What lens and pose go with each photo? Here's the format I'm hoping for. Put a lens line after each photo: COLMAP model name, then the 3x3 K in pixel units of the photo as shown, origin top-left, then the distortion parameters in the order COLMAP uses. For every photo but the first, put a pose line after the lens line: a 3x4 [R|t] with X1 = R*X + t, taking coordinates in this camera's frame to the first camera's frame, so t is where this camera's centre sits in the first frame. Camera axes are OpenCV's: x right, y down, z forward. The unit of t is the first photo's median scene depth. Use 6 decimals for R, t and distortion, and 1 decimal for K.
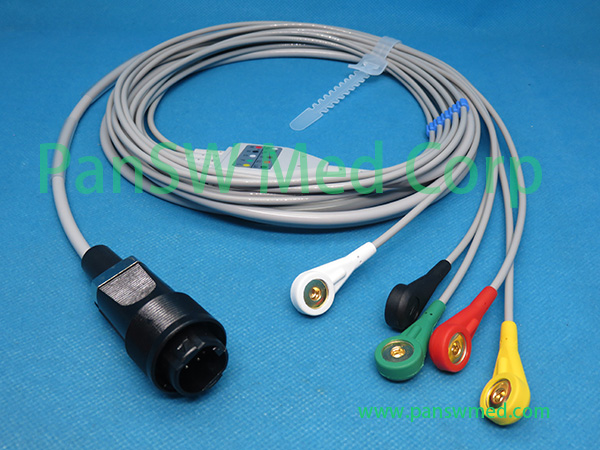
lens RADIAL K [[662.8, 0, 305.8], [0, 662.8, 220.1], [0, 0, 1]] dist [-0.046047, 0.000000]
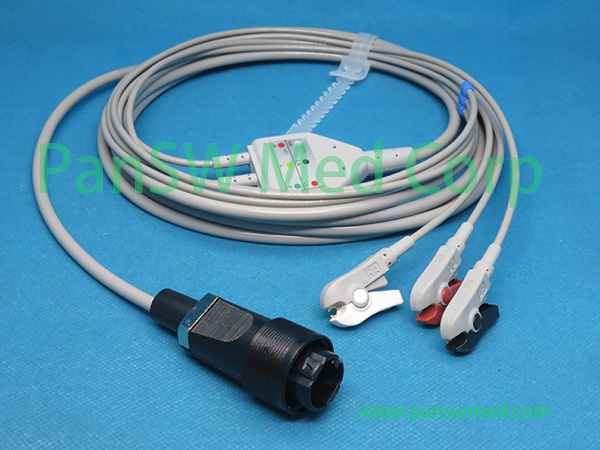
lens RADIAL K [[1011.1, 0, 299.2], [0, 1011.1, 203.9], [0, 0, 1]] dist [-0.158437, 0.000000]
pose [[0.999805, -0.017019, -0.010010, -0.030294], [0.016124, 0.996374, -0.083545, 0.093633], [0.011396, 0.083368, 0.996454, -0.601551]]
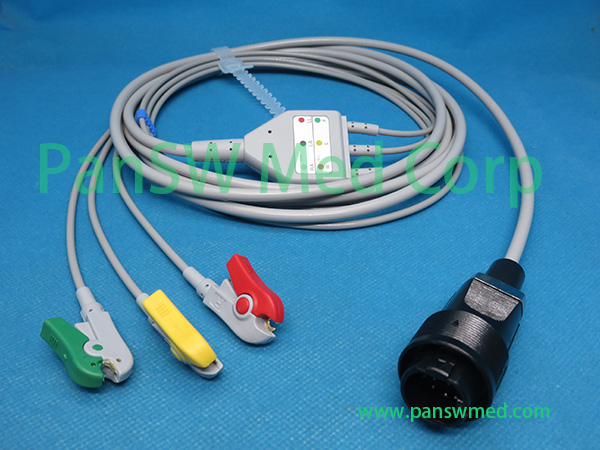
lens RADIAL K [[554.3, 0, 304.4], [0, 554.3, 221.3], [0, 0, 1]] dist [-0.030254, 0.011024]
pose [[0.999398, -0.034660, 0.001338, -0.034930], [0.034686, 0.998513, -0.042046, 0.030484], [0.000122, 0.042068, 0.999115, 0.235142]]
